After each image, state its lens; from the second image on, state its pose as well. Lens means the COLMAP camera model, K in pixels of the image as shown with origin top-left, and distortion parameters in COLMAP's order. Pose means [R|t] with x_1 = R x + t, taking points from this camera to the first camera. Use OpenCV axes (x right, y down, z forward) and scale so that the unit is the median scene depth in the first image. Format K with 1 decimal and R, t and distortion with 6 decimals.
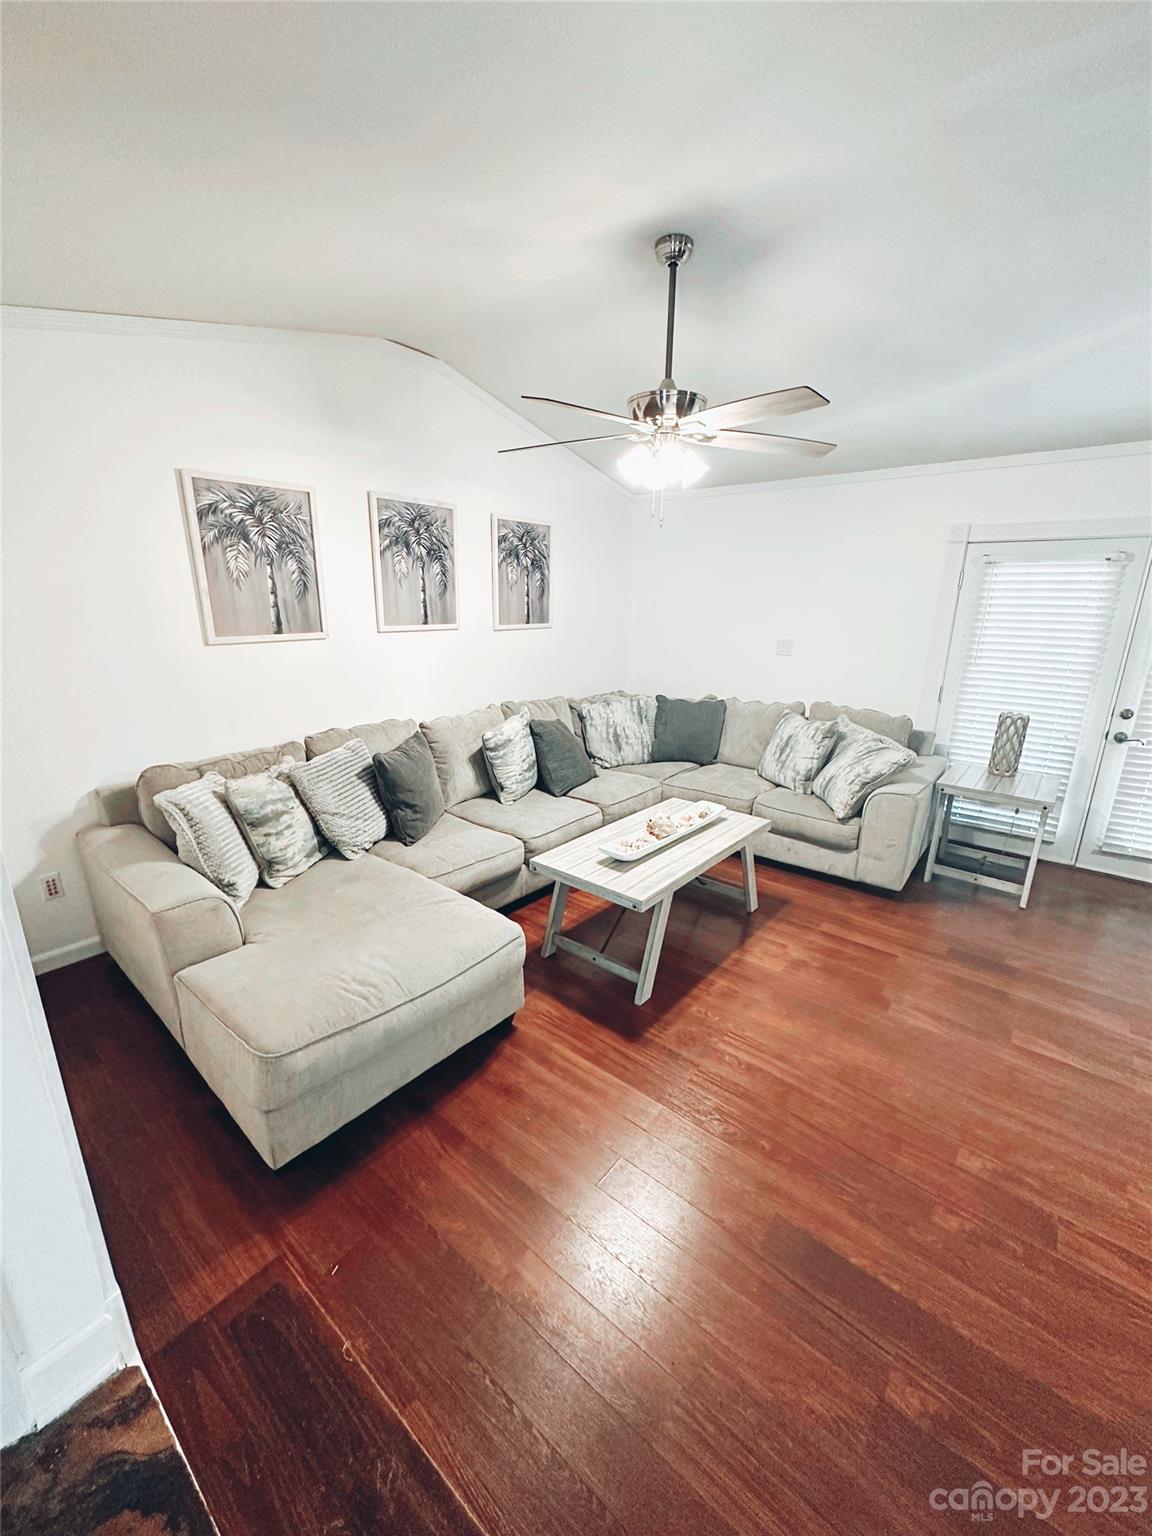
lens RADIAL K [[609.6, 0, 578.8], [0, 609.6, 770.3], [0, 0, 1]] dist [-0.001837, -0.000126]
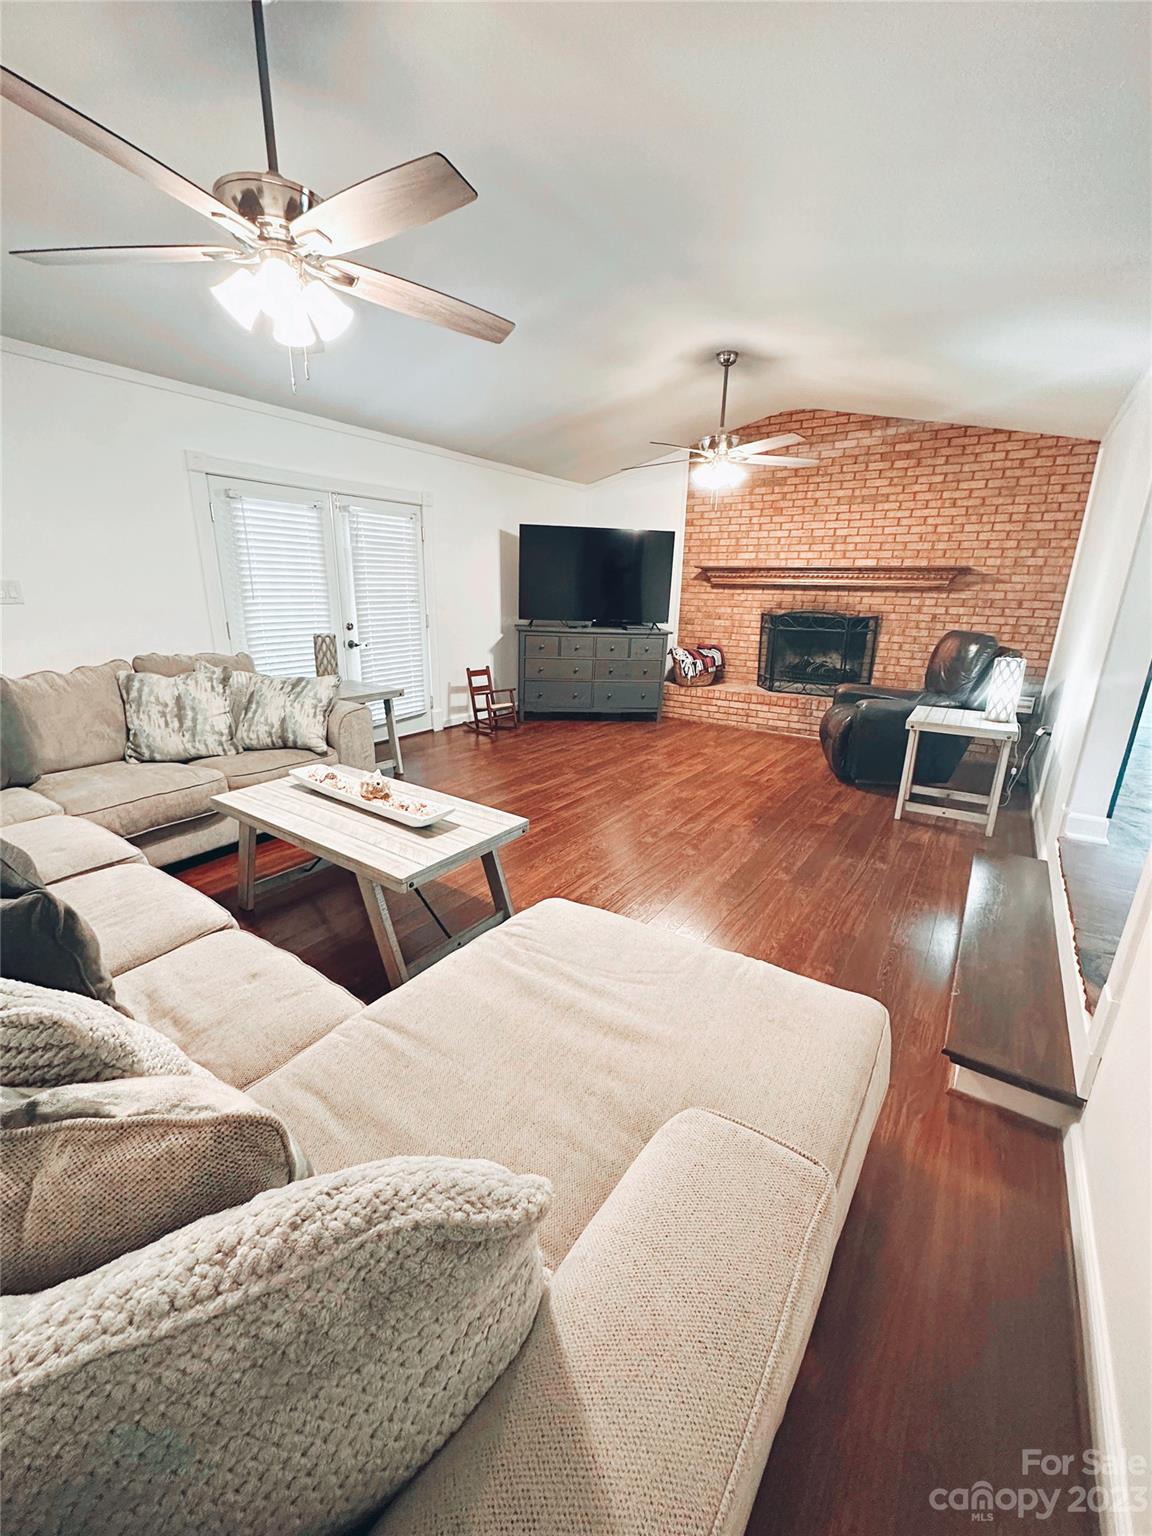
lens RADIAL K [[609.6, 0, 576.2], [0, 609.6, 771.2], [0, 0, 1]] dist [-0.001837, -0.000126]
pose [[-0.079738, -0.303969, 0.949339, -0.526307], [0.251154, 0.915520, 0.314236, -0.095194], [-0.964657, 0.263487, 0.003341, 0.583025]]
